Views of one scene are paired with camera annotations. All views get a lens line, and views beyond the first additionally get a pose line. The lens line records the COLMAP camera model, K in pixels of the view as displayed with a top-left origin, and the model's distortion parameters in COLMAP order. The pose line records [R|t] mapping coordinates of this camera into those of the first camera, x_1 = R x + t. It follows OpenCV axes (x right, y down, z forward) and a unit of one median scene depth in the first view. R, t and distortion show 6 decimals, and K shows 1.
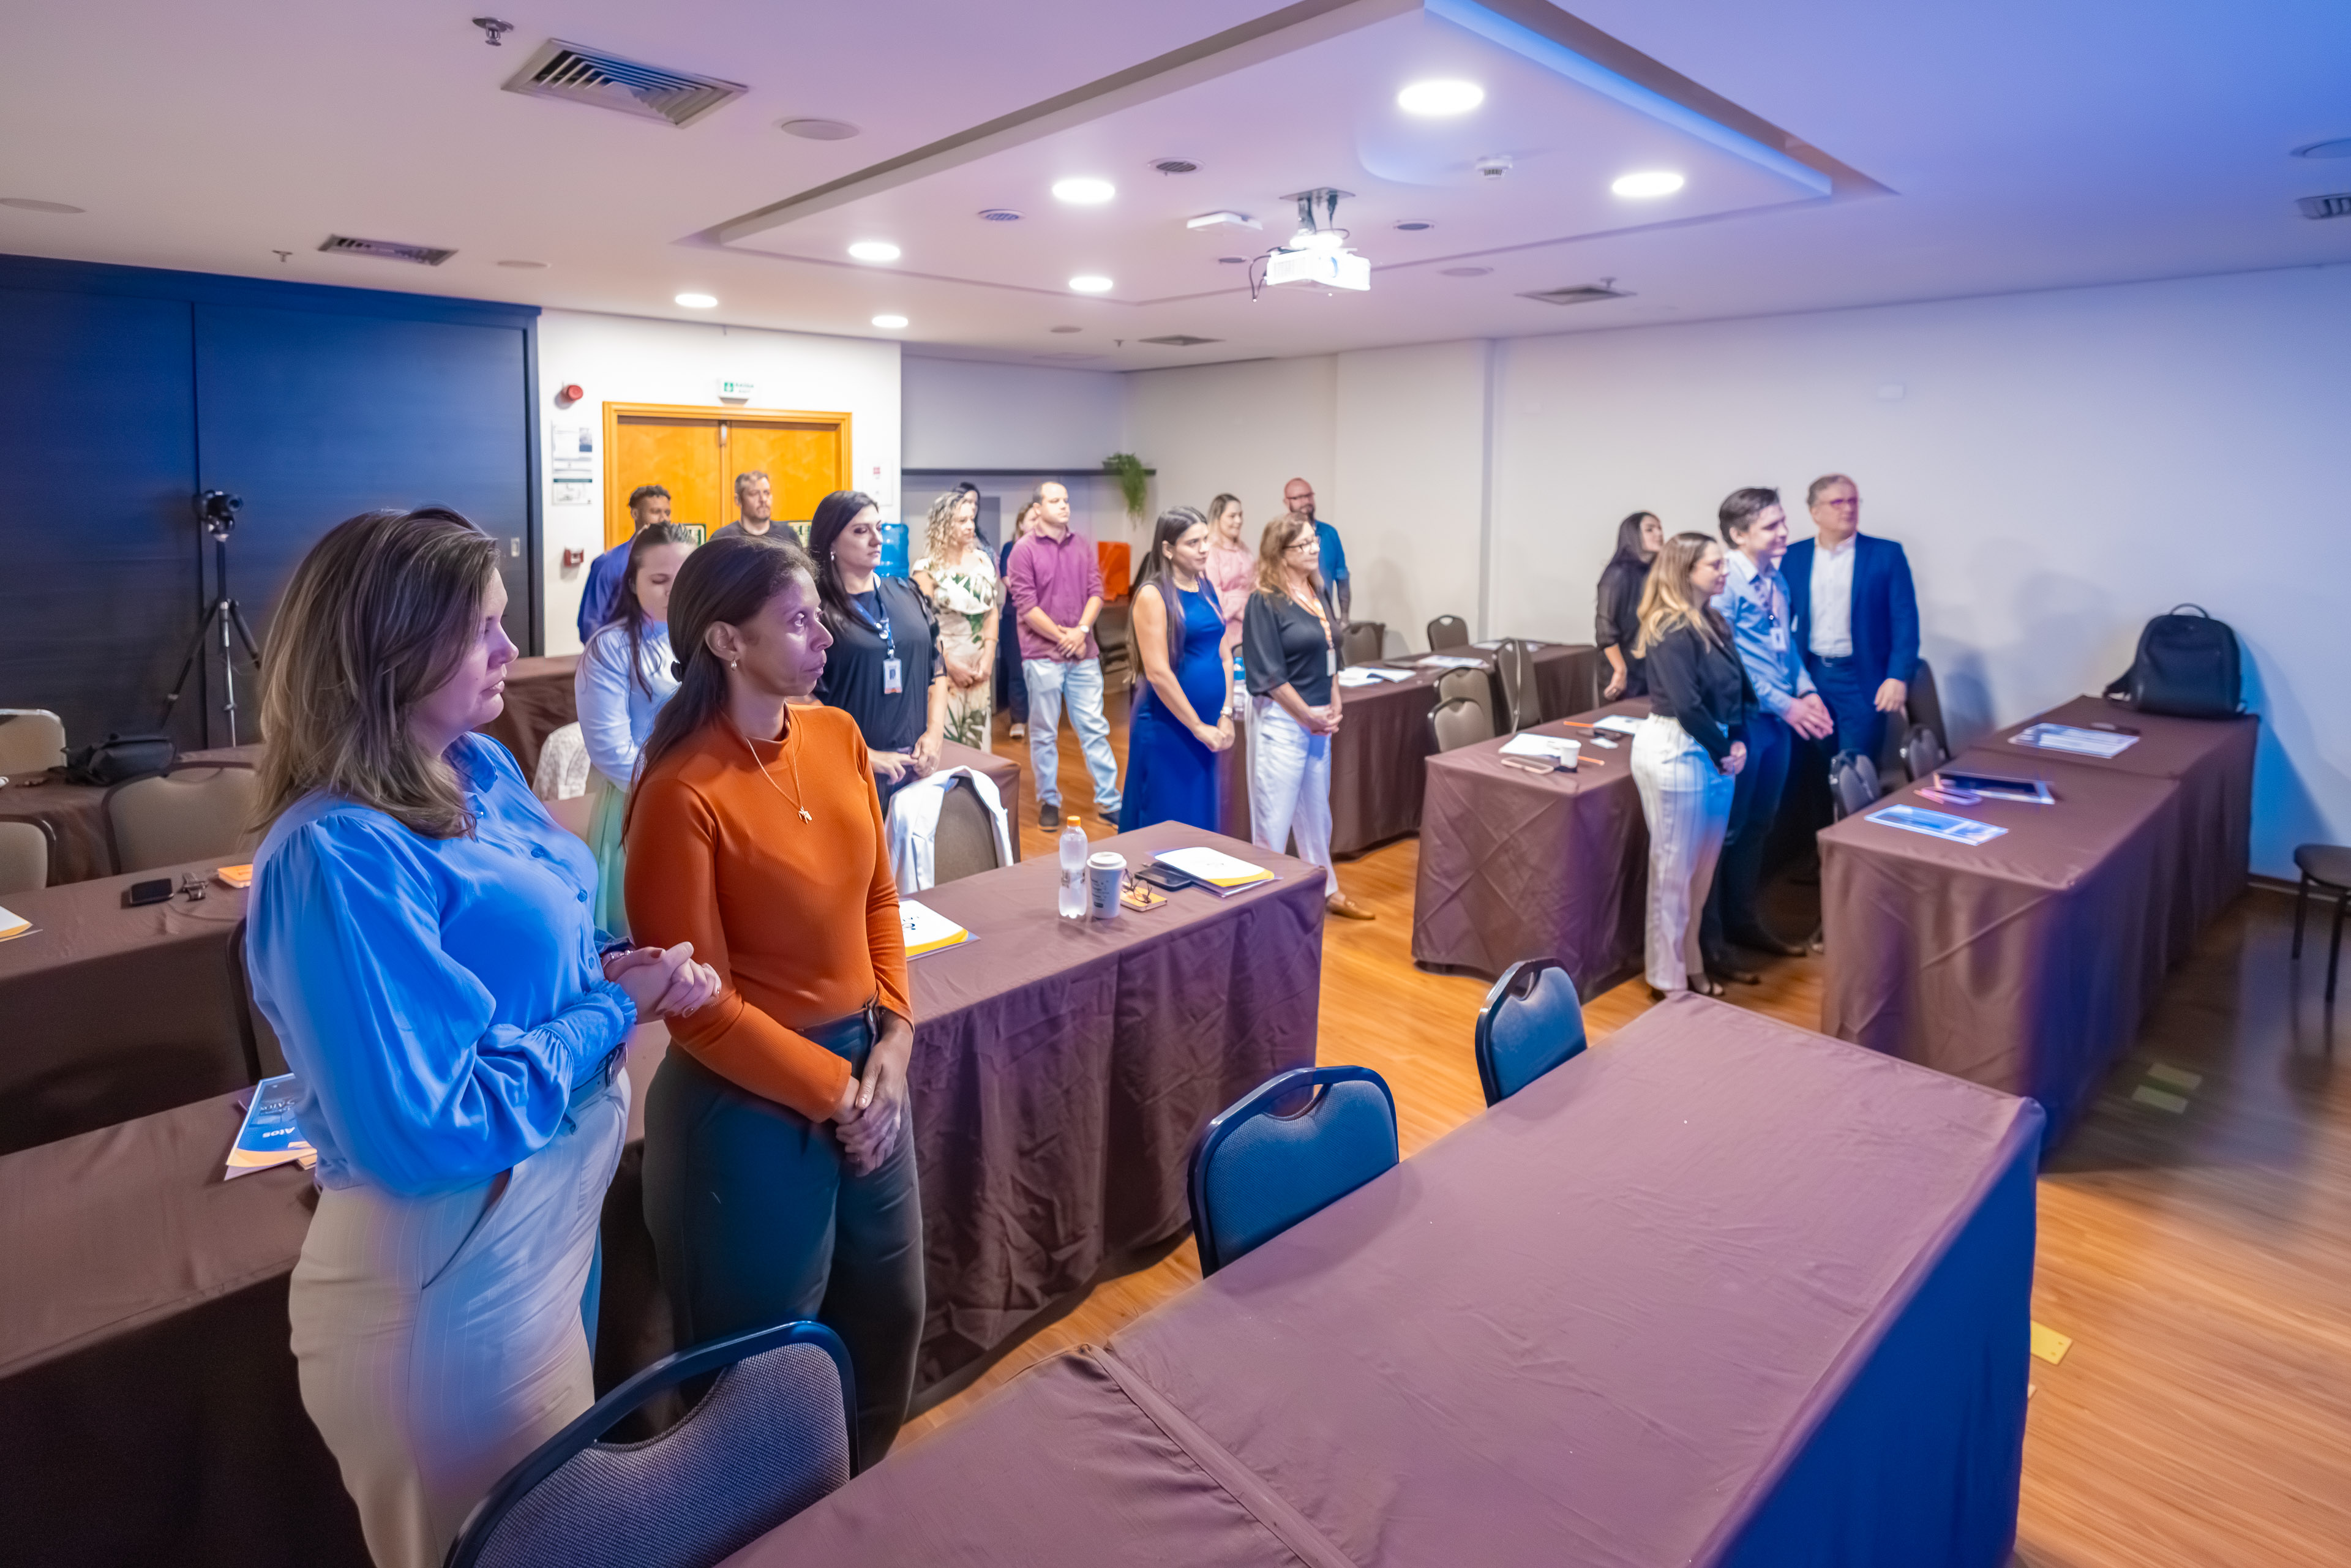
lens RADIAL K [[1277.5, 0, 1087.4], [0, 1277.5, 557.2], [0, 0, 1]] dist [0.006926, 0.000785]
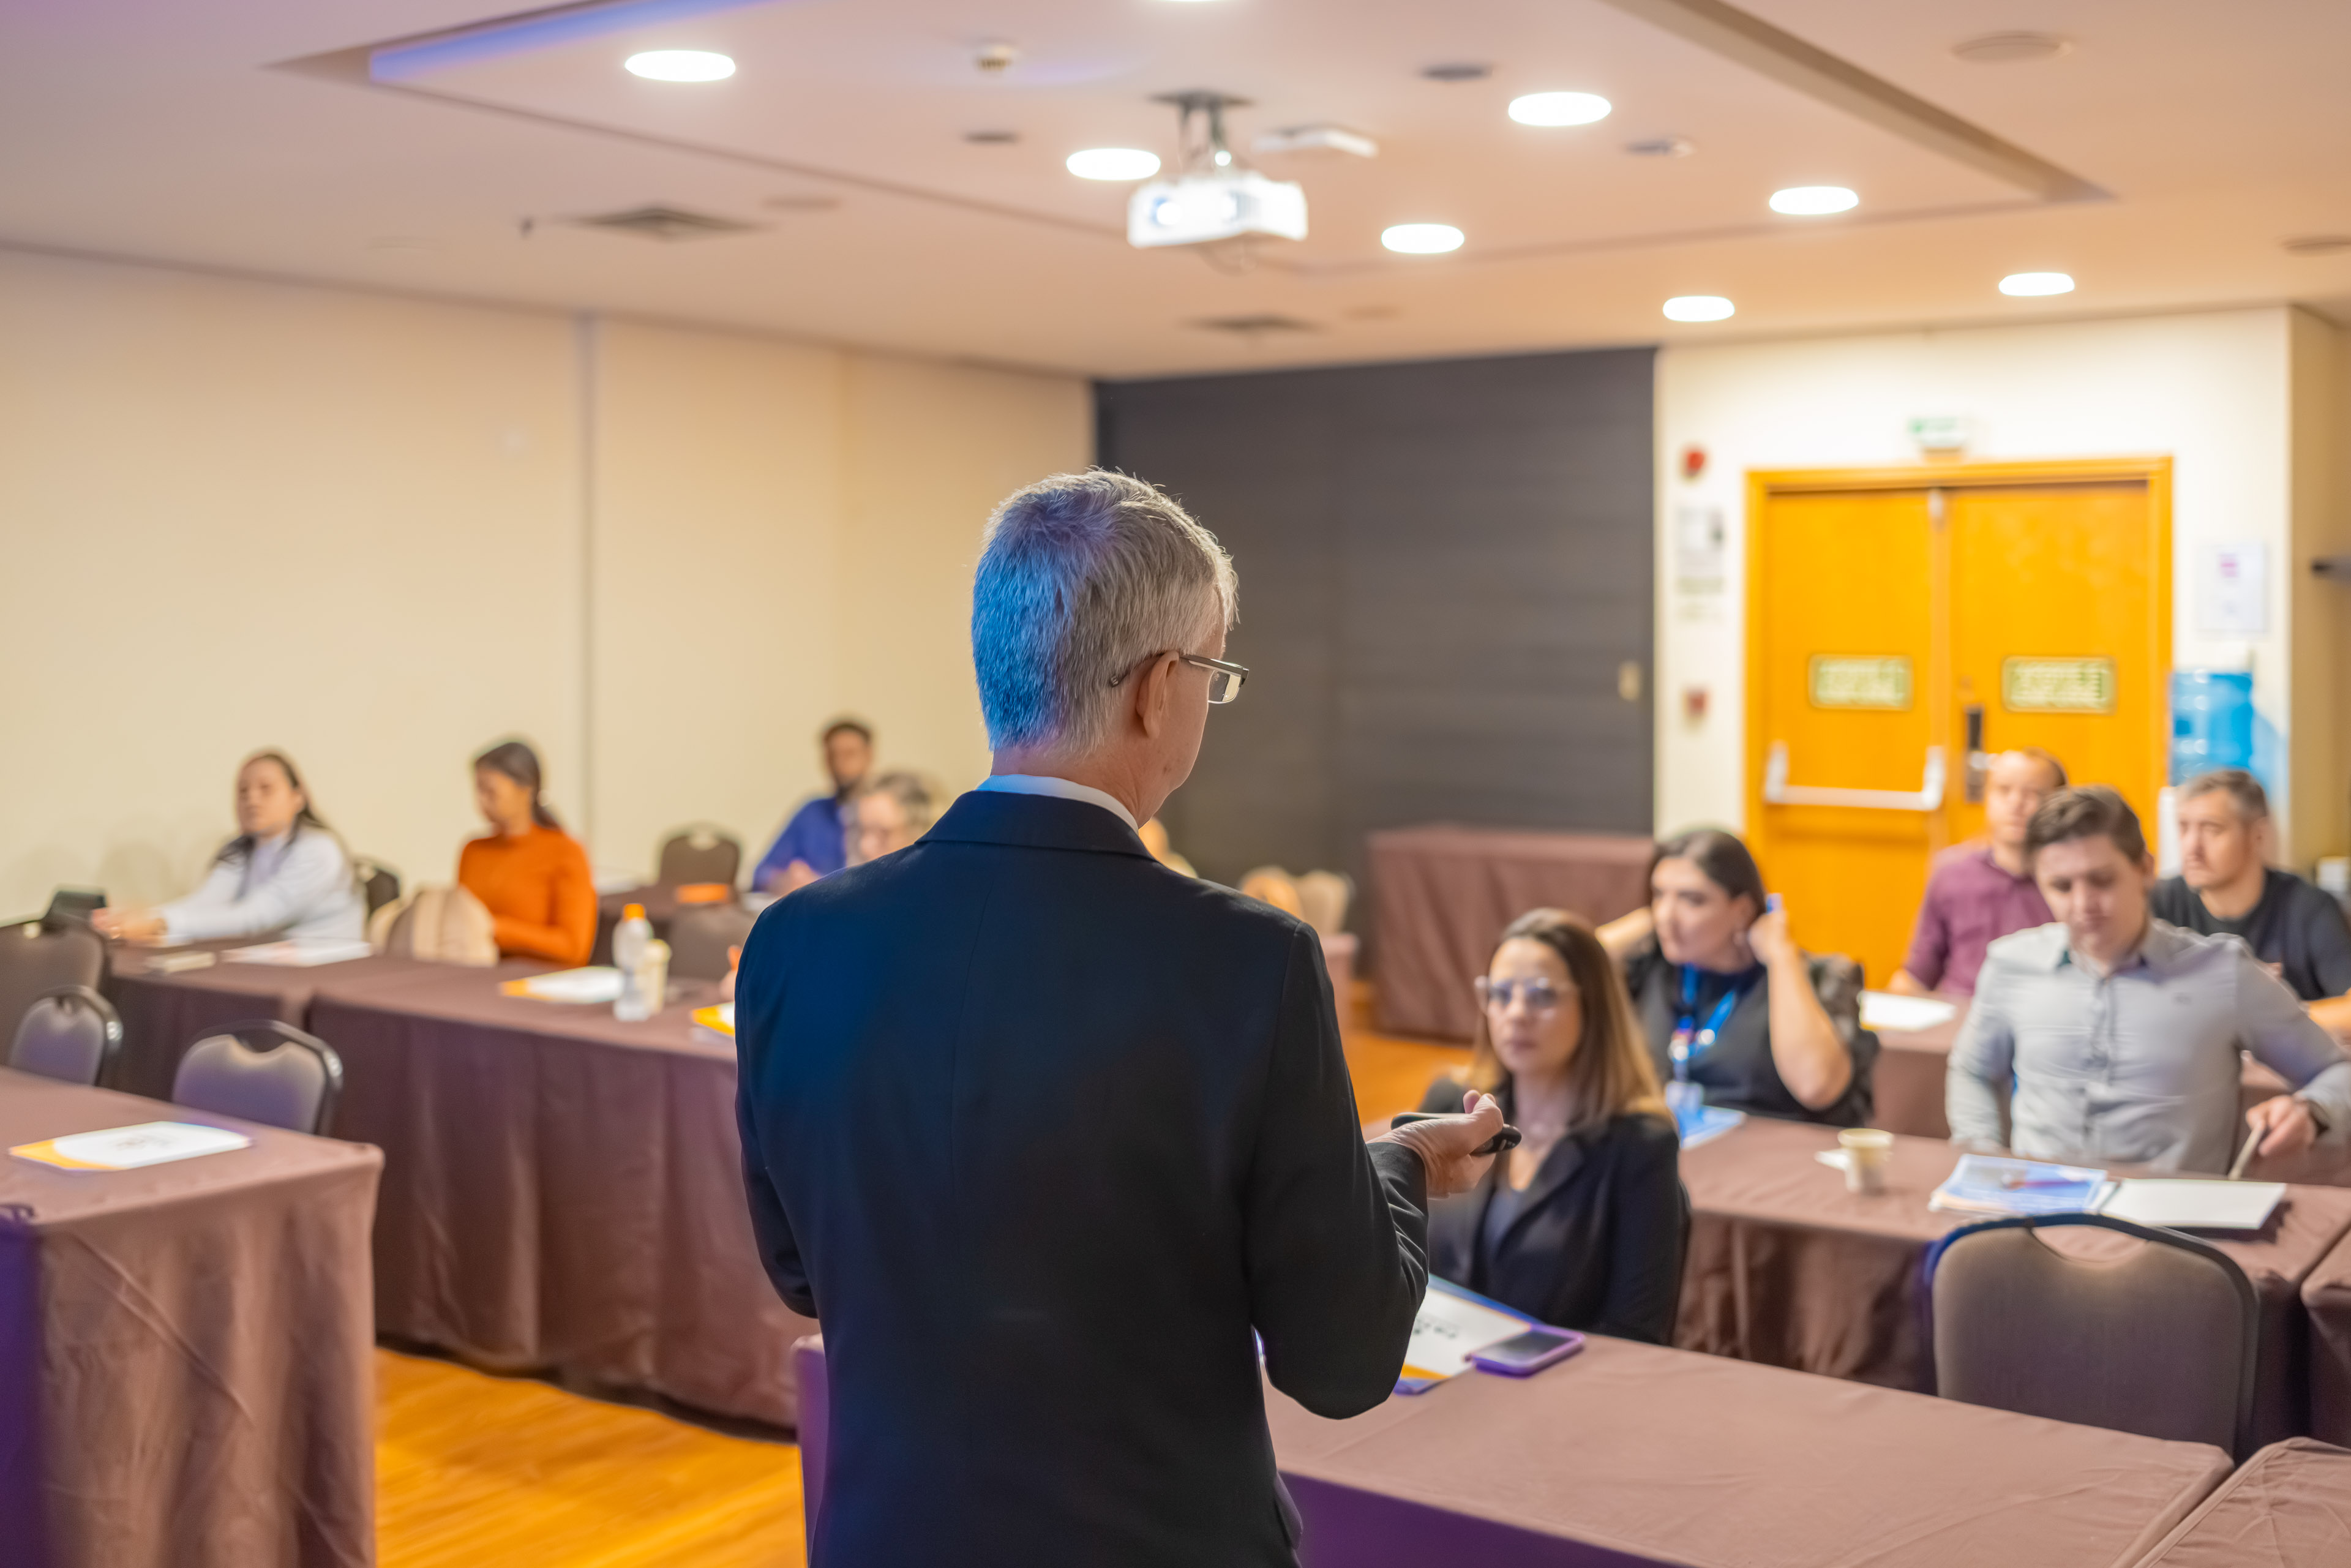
lens RADIAL K [[2437.7, 0, 1235.6], [0, 2437.7, 591.2], [0, 0, 1]] dist [-0.013286, 0.000000]
pose [[0.209031, -0.015371, -0.977788, 0.804406], [-0.064301, 0.997497, -0.029427, -0.002729], [0.975793, 0.069024, 0.207519, 0.471723]]
